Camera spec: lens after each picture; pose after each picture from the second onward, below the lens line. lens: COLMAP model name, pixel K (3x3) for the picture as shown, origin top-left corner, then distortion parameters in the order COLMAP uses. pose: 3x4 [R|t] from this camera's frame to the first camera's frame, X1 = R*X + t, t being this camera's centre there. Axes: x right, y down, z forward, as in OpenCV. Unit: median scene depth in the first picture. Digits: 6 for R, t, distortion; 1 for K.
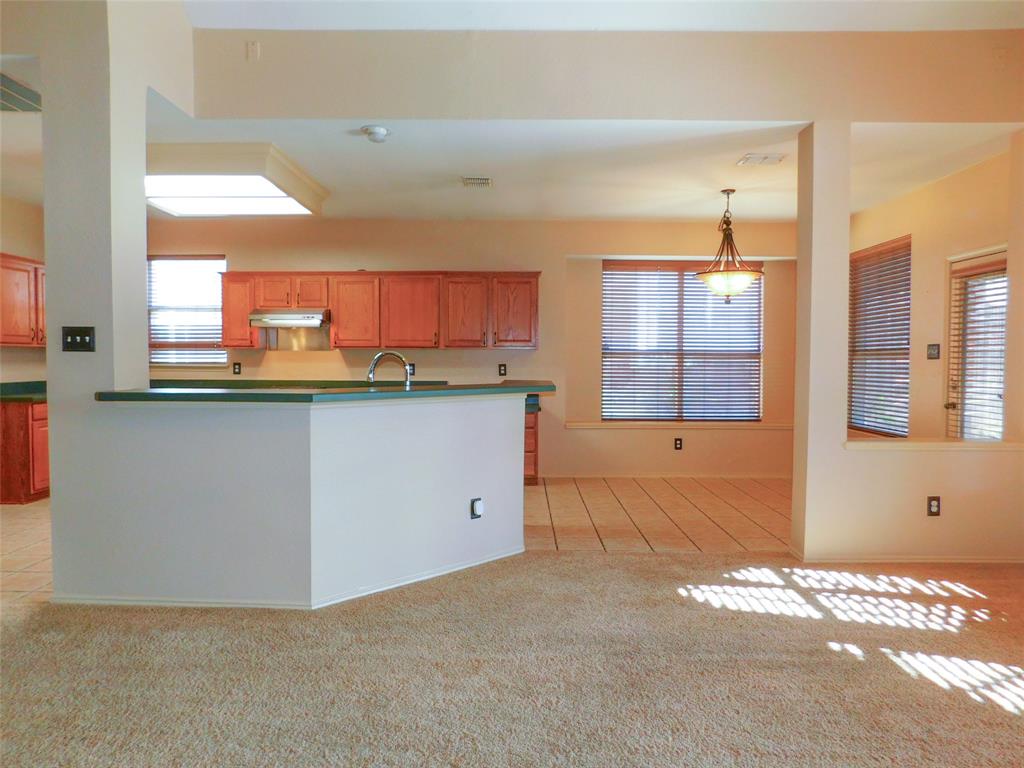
lens RADIAL K [[686.6, 0, 512.0], [0, 686.6, 384.0], [0, 0, 1]] dist [-0.005693, 0.004958]
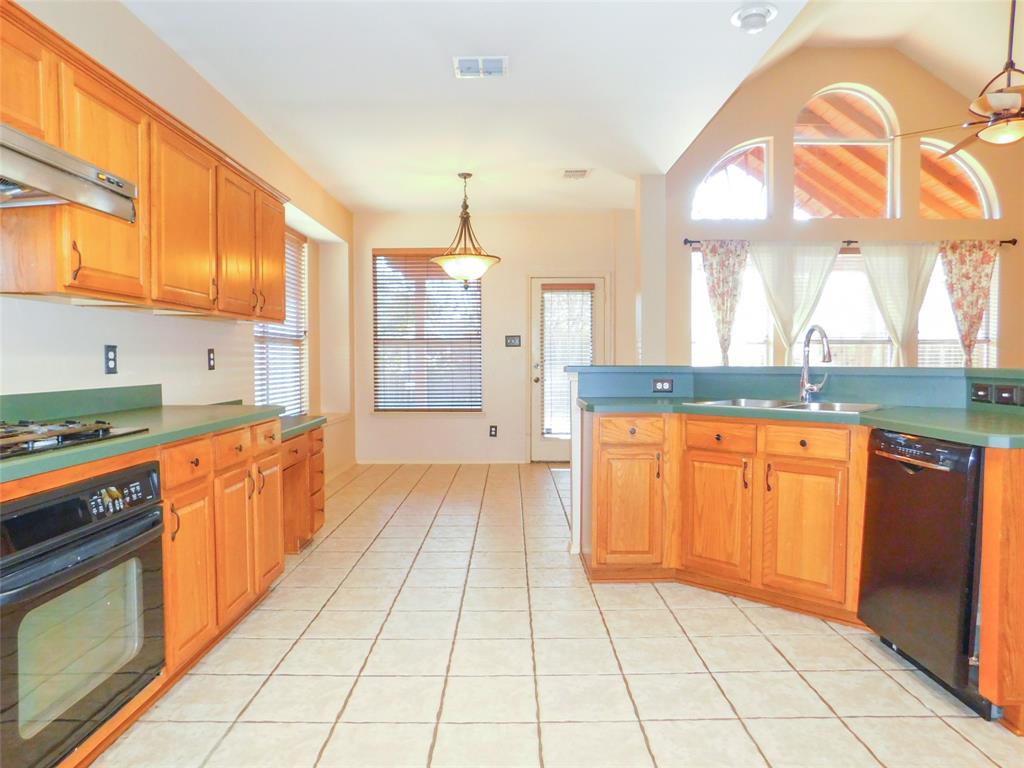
lens RADIAL K [[686.6, 0, 512.0], [0, 686.6, 384.0], [0, 0, 1]] dist [-0.005693, 0.004958]
pose [[-0.041438, -0.040869, 0.998305, -0.497995], [0.035613, 0.998468, 0.042354, -0.013264], [-0.998506, 0.037307, -0.039919, 0.702855]]
